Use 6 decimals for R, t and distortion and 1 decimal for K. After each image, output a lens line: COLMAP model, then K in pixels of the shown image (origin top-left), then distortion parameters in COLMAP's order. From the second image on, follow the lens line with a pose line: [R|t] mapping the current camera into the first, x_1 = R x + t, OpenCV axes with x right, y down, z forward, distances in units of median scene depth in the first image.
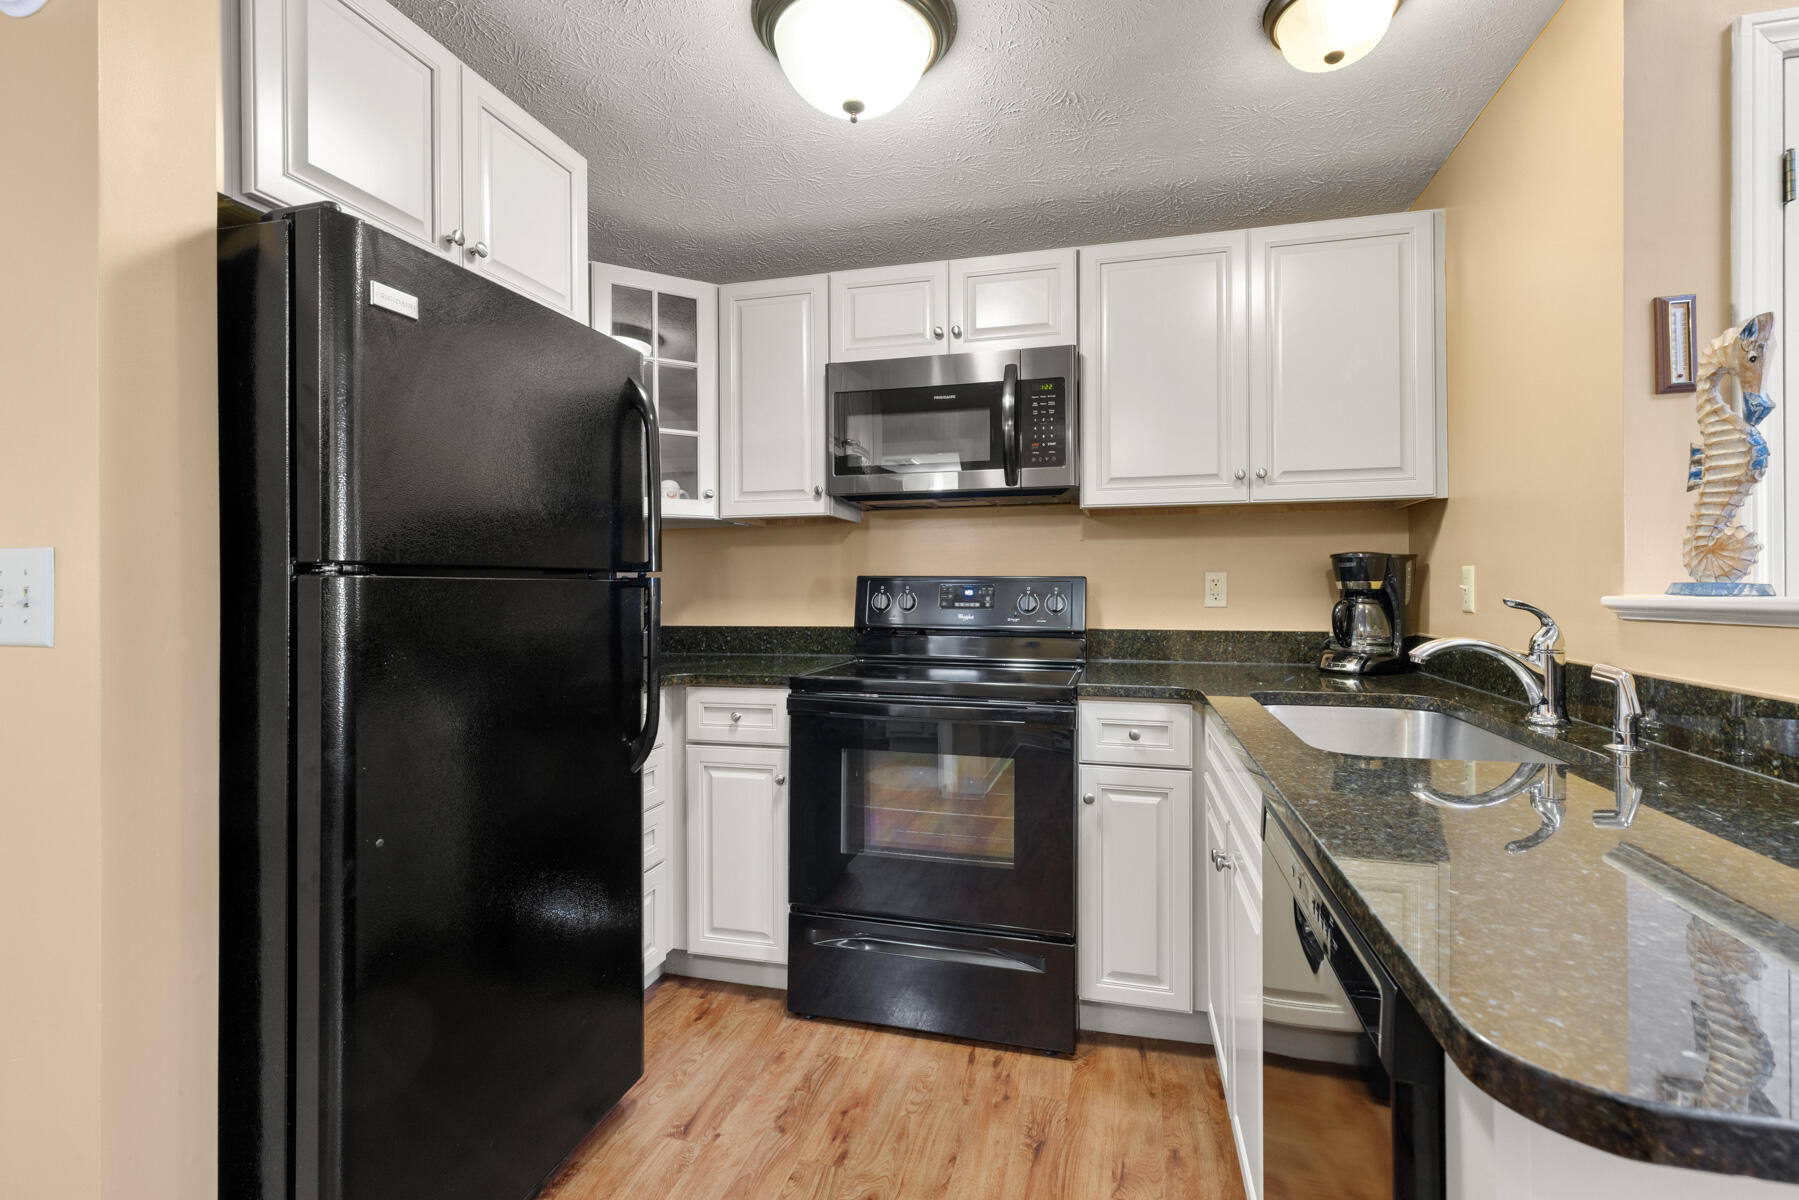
lens RADIAL K [[809.5, 0, 911.7], [0, 809.5, 579.4], [0, 0, 1]] dist [-0.000628, 0.000452]
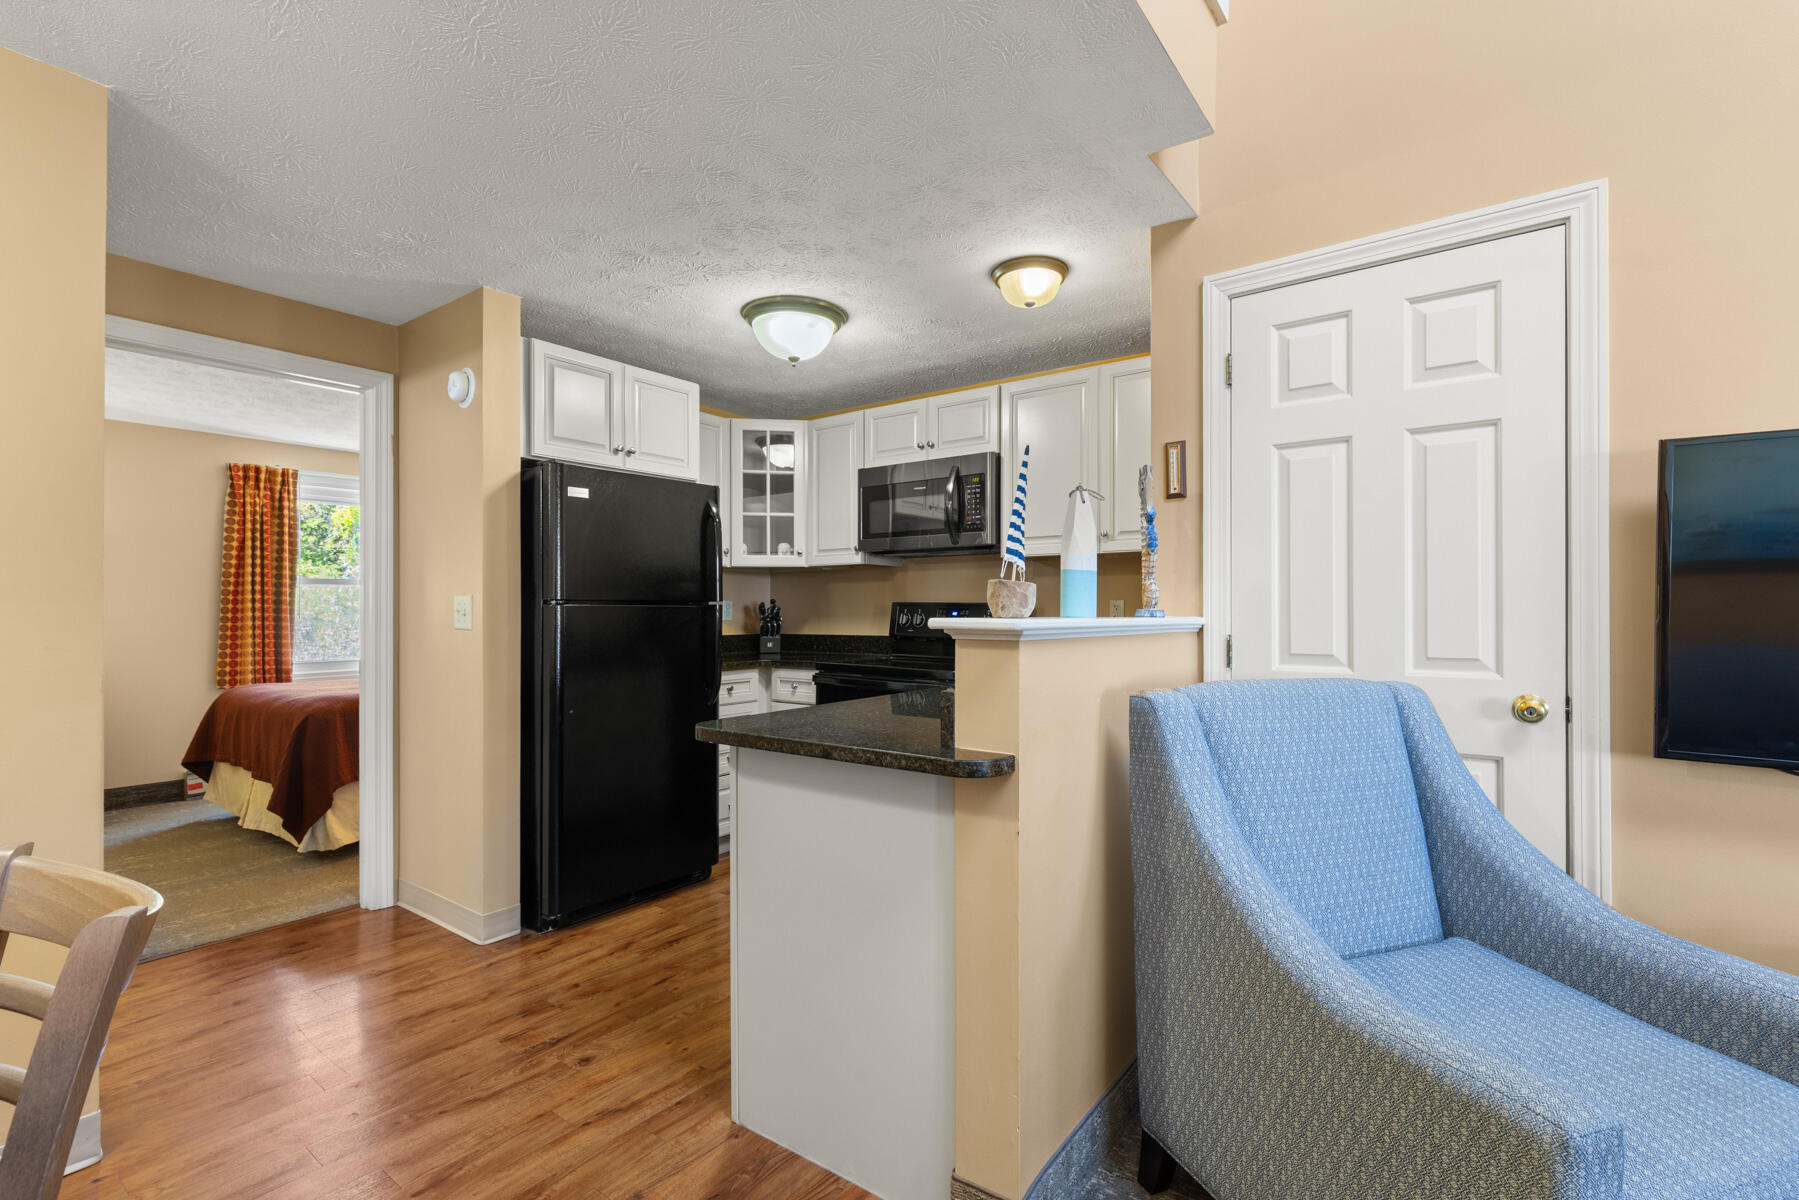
lens RADIAL K [[799.6, 0, 906.8], [0, 799.6, 601.7], [0, 0, 1]] dist [0.016465, 0.000152]
pose [[0.929672, -0.000429, -0.368387, 0.646276], [0.000695, 1.000000, 0.000590, -0.008094], [0.368387, -0.000804, 0.929672, -0.489305]]
